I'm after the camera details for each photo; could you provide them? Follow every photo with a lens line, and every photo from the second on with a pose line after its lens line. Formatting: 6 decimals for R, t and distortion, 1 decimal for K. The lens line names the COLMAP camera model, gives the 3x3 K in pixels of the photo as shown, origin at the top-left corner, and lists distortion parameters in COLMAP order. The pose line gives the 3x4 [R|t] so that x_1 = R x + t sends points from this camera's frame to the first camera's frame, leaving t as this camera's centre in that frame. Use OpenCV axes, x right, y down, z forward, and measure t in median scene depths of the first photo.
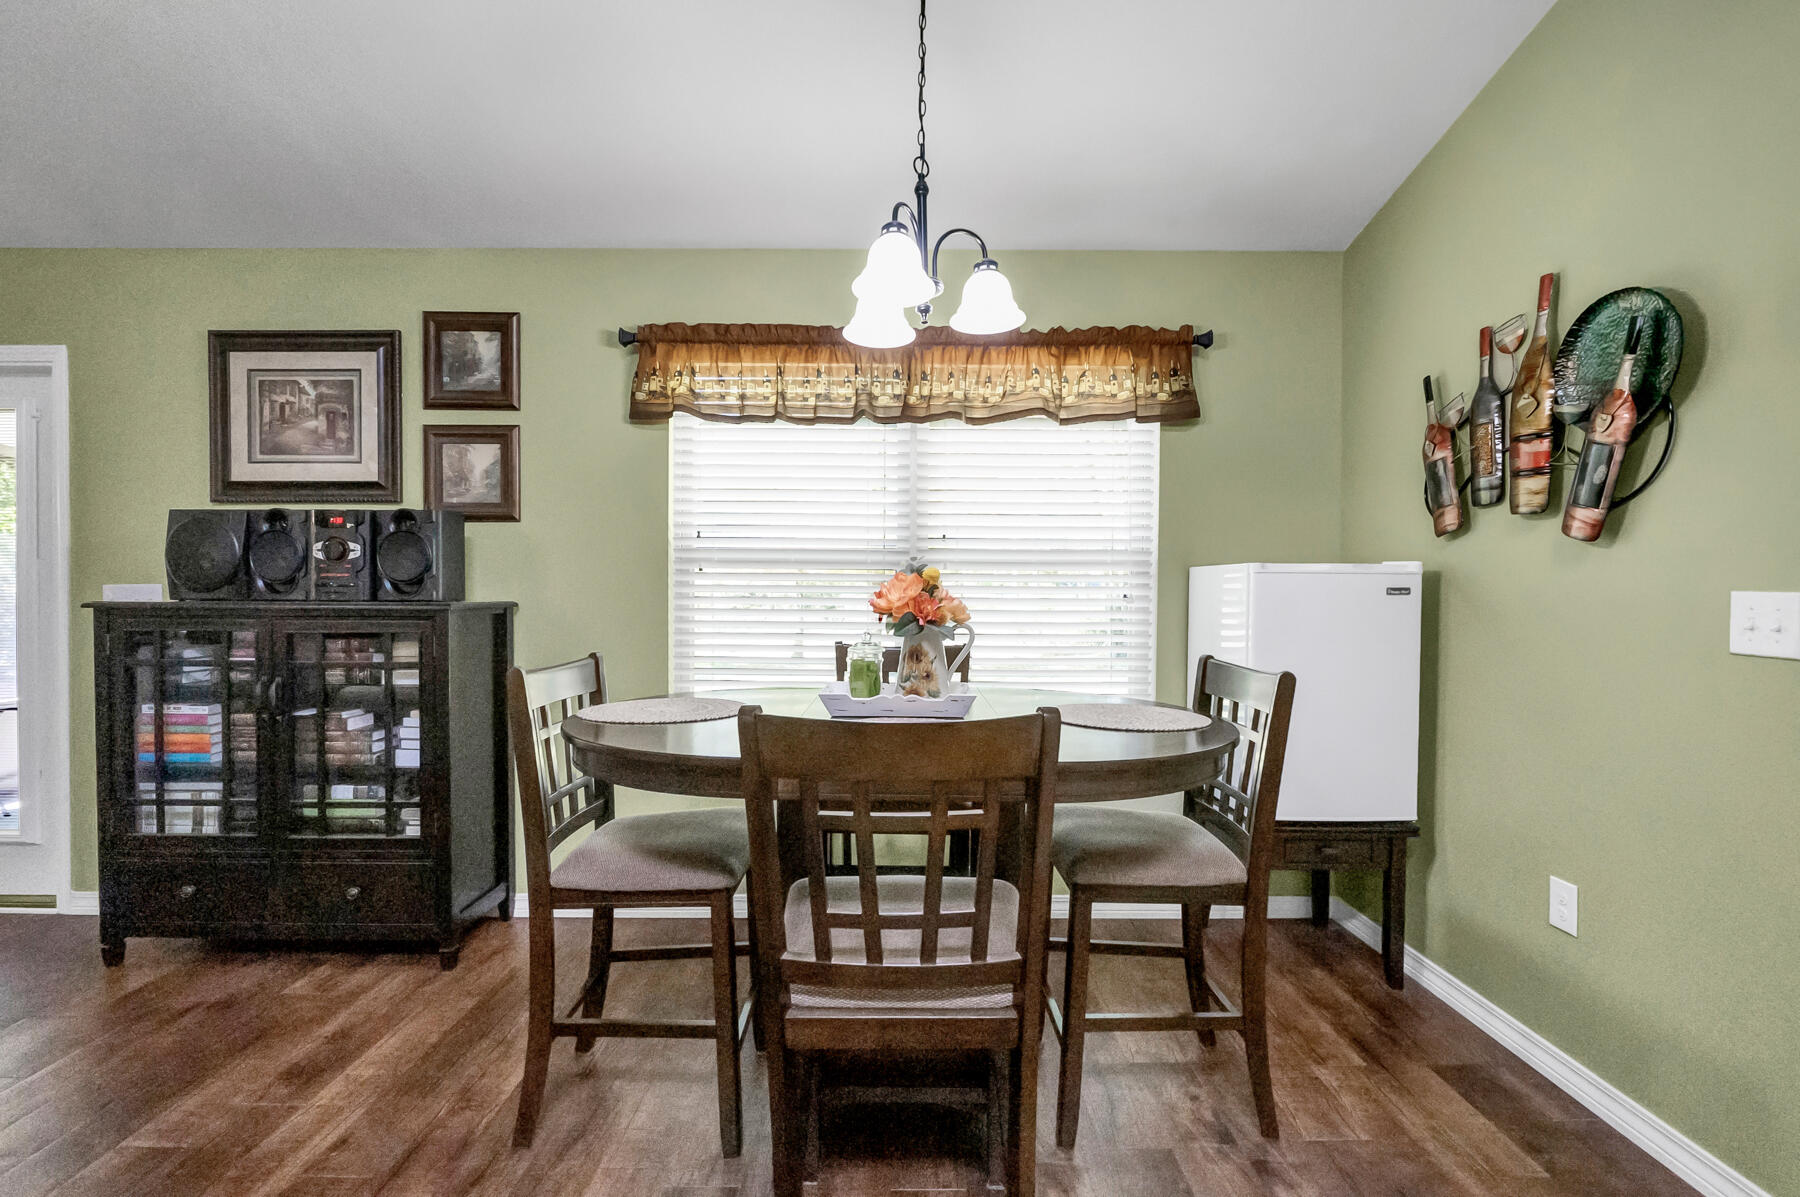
lens RADIAL K [[793.9, 0, 894.2], [0, 793.9, 605.6], [0, 0, 1]] dist [-0.020155, 0.006533]
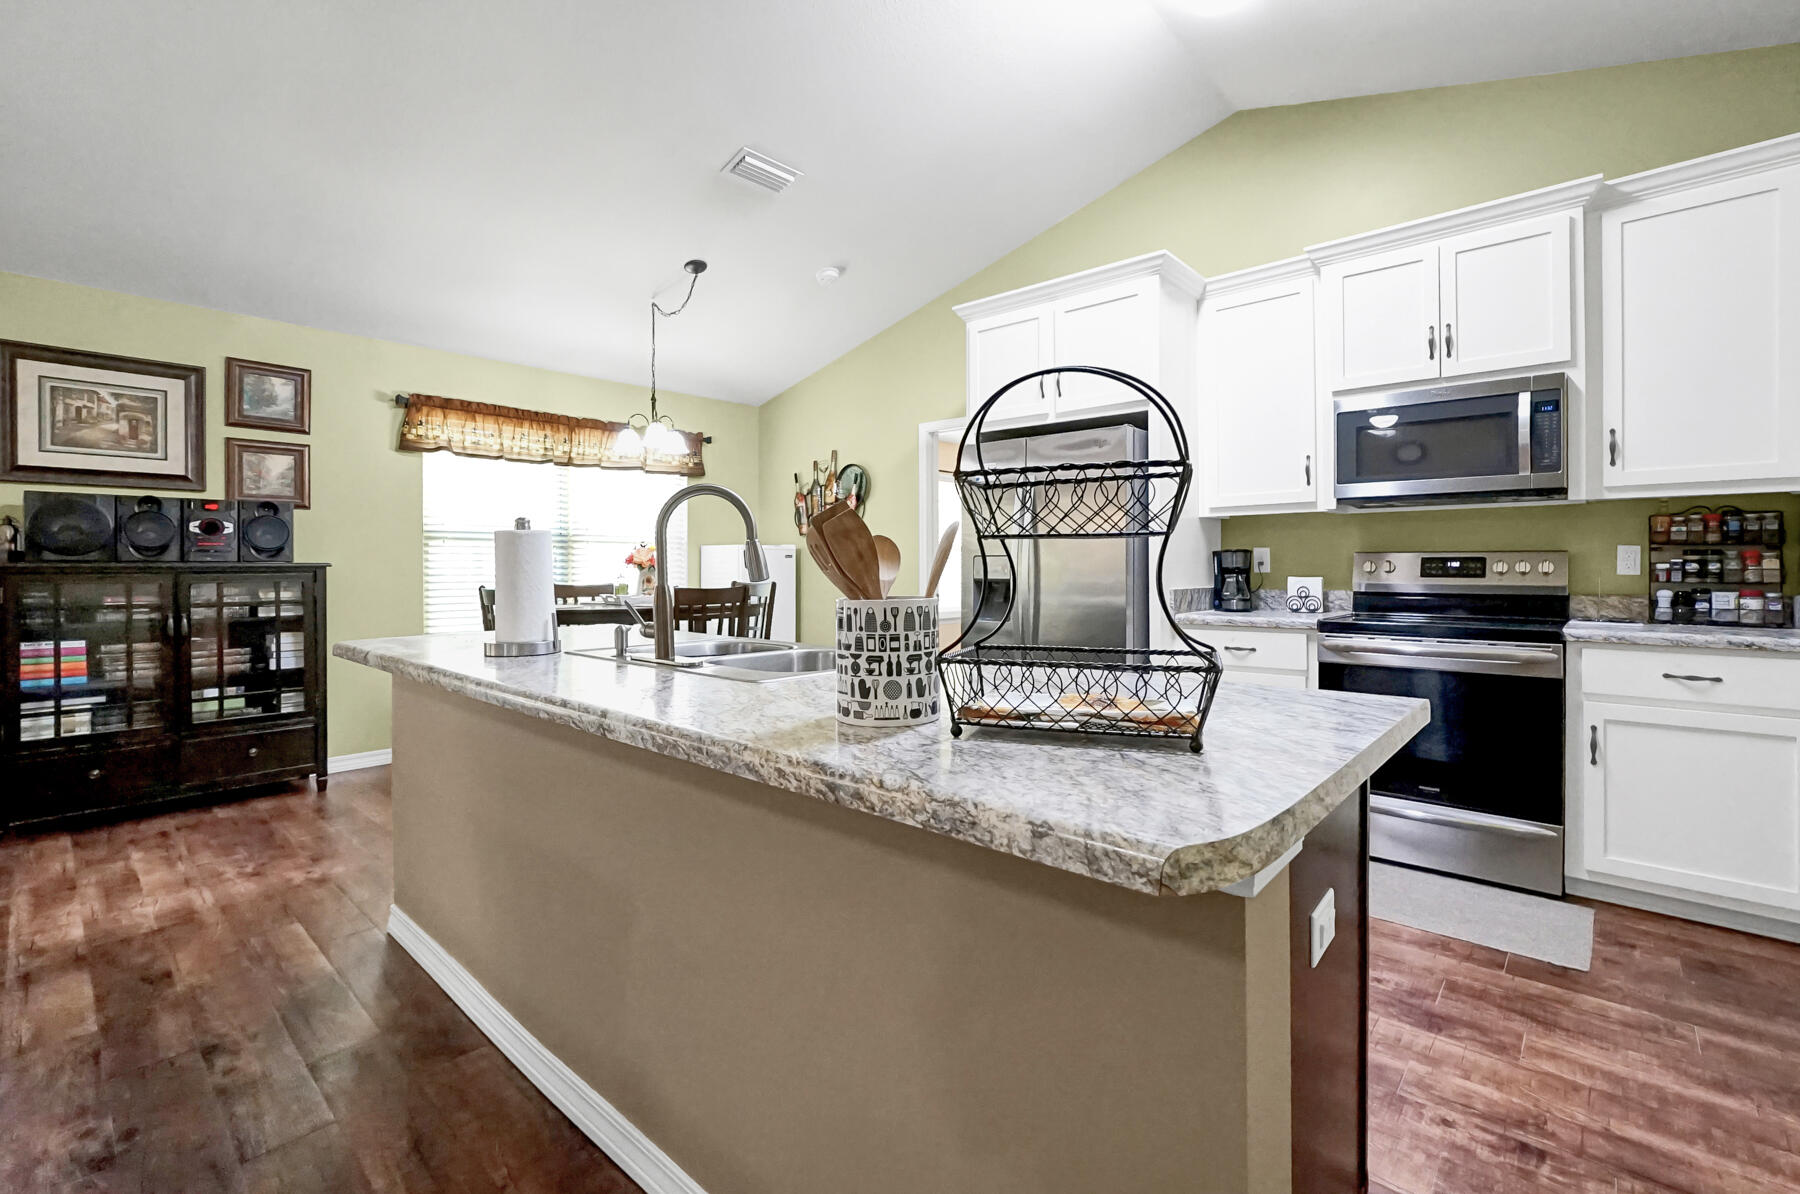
lens RADIAL K [[793.9, 0, 899.5], [0, 793.9, 580.9], [0, 0, 1]] dist [-0.020155, 0.006533]
pose [[0.682531, -0.019665, 0.730592, -0.808961], [0.019557, 0.999771, 0.008639, 0.037368], [-0.730595, 0.008392, 0.682759, -0.828901]]
